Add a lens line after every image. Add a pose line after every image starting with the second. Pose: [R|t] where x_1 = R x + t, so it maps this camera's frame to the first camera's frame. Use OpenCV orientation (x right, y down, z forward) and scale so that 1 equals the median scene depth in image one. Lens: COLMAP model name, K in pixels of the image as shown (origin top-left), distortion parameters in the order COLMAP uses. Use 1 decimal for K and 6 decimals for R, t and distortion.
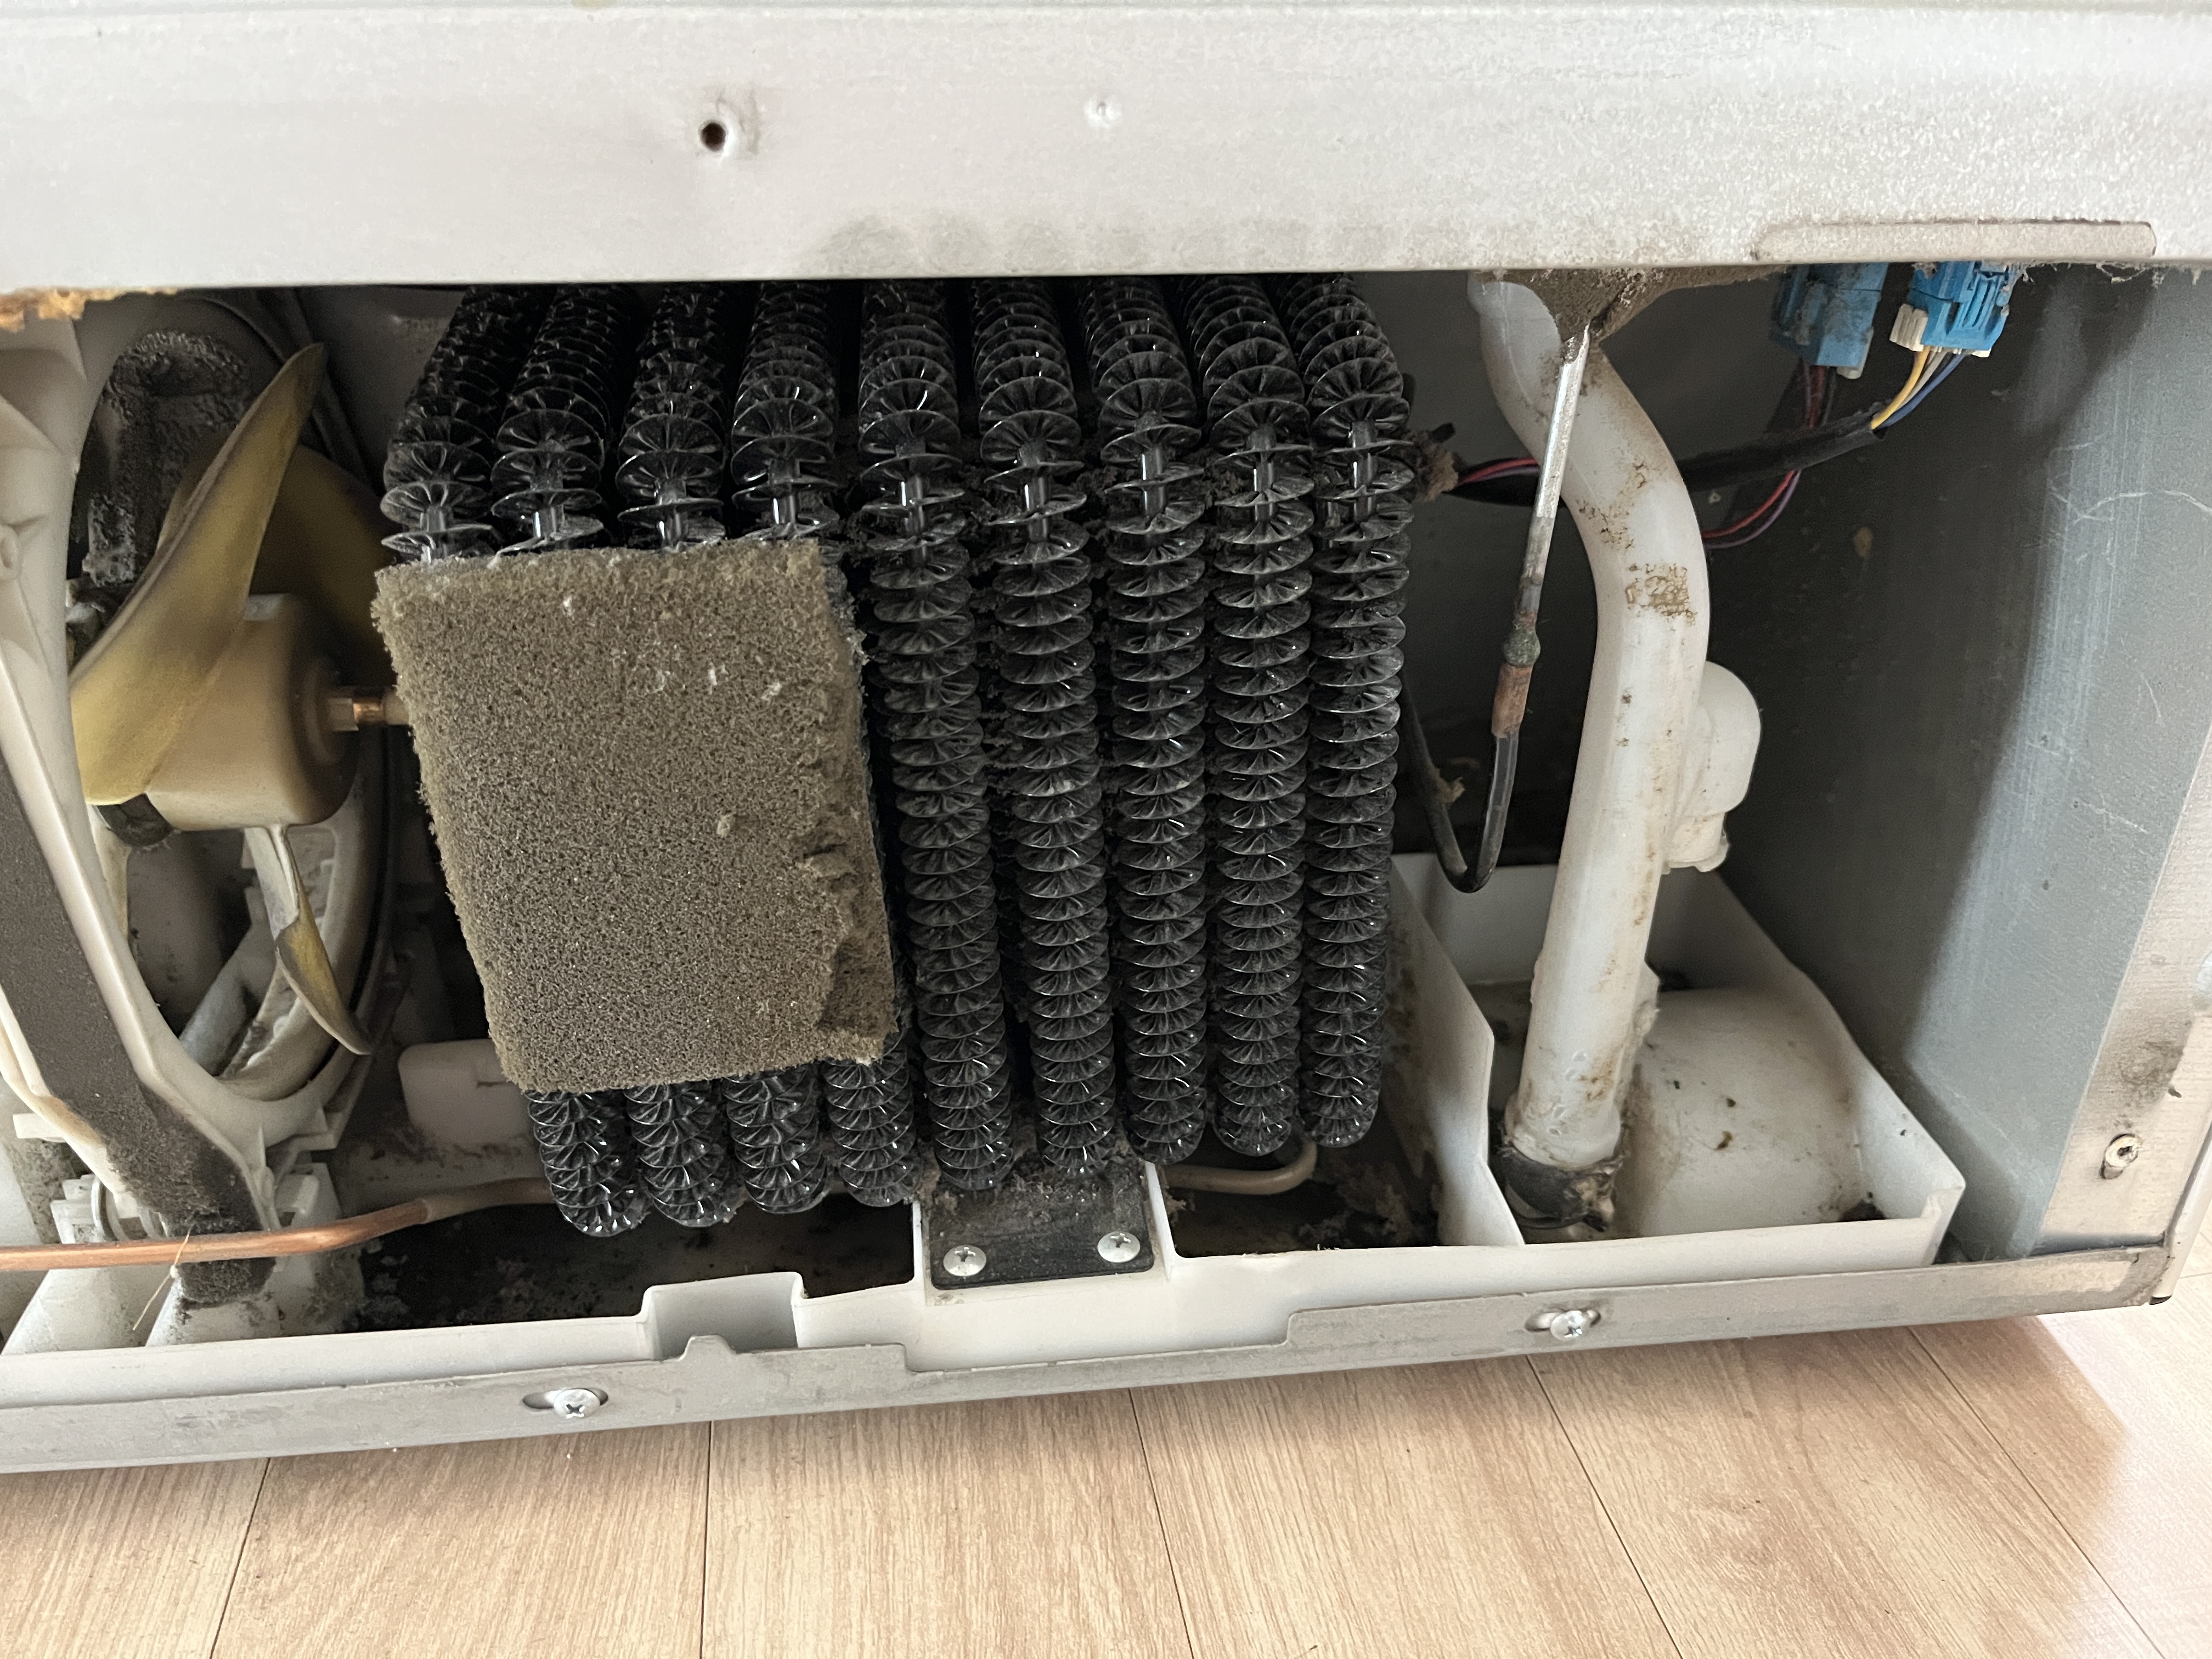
lens RADIAL K [[1796.7, 0, 1110.2], [0, 1796.7, 836.8], [0, 0, 1]] dist [0.022219, -0.084208]
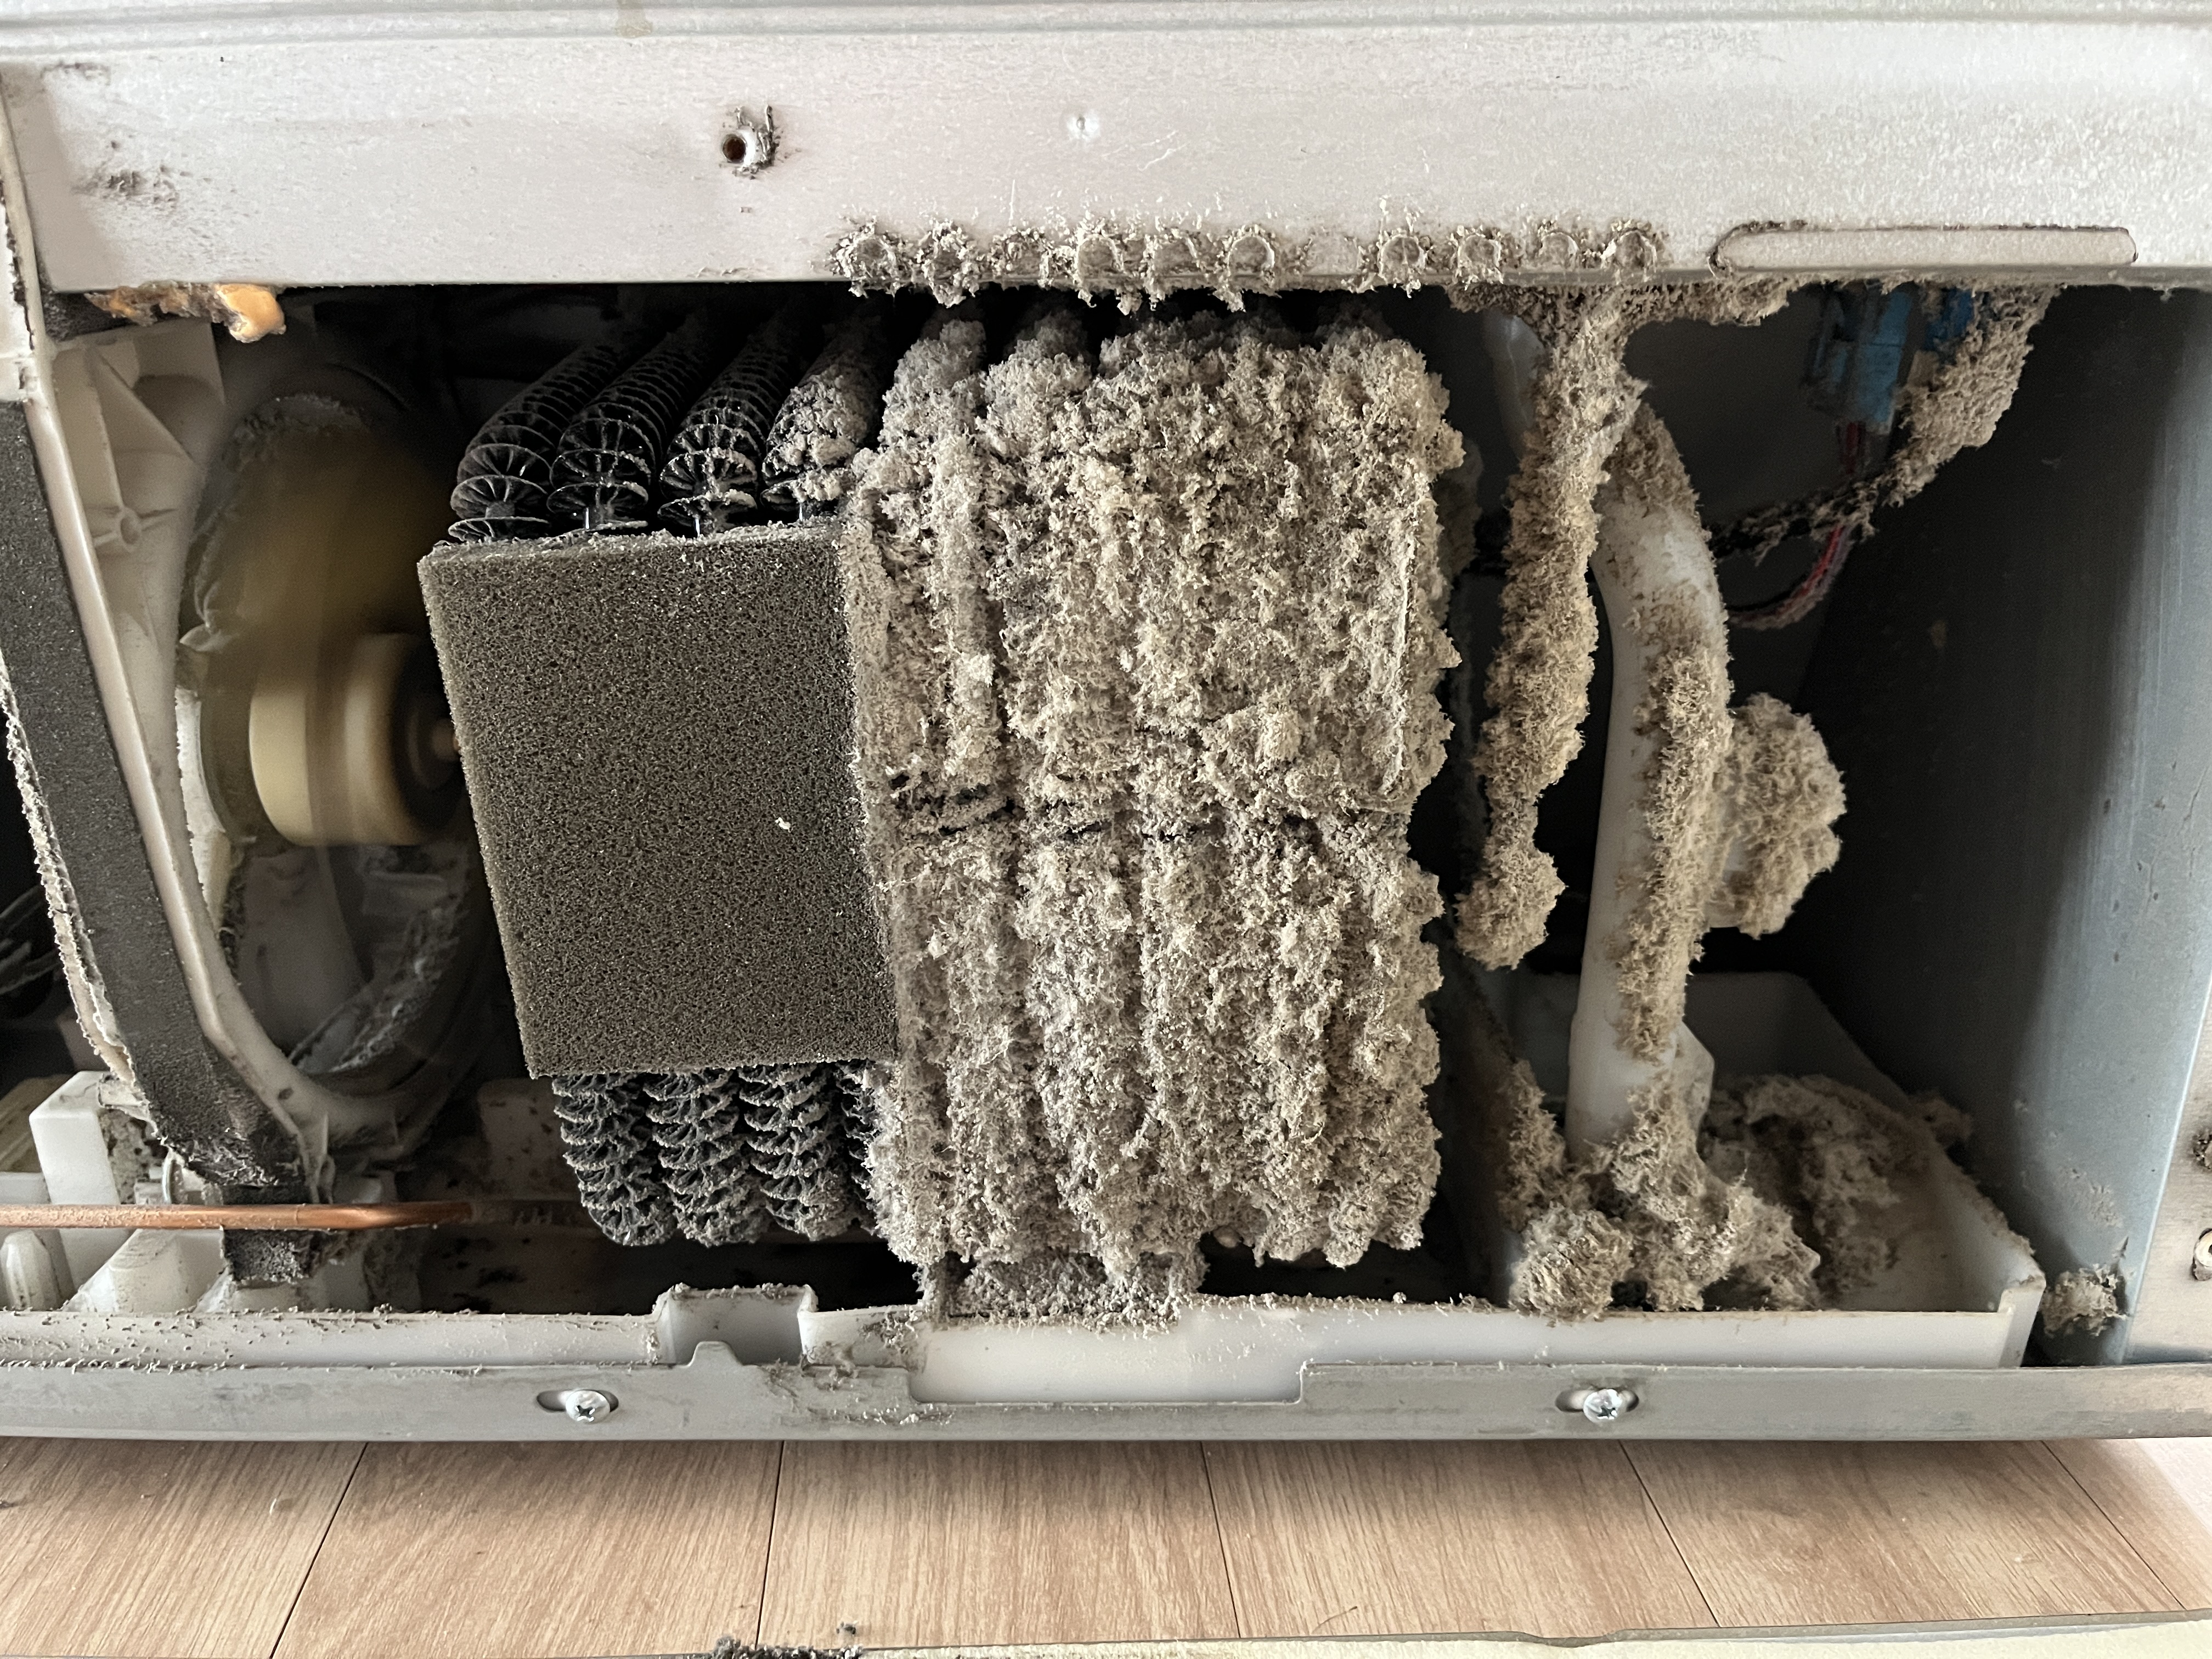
lens RADIAL K [[1796.7, 0, 1116.3], [0, 1796.7, 824.7], [0, 0, 1]] dist [0.022219, -0.084208]
pose [[0.991434, 0.027437, -0.127697, 0.140699], [-0.046532, 0.987735, -0.149044, 0.151924], [0.122041, 0.153709, 0.980551, -0.009044]]
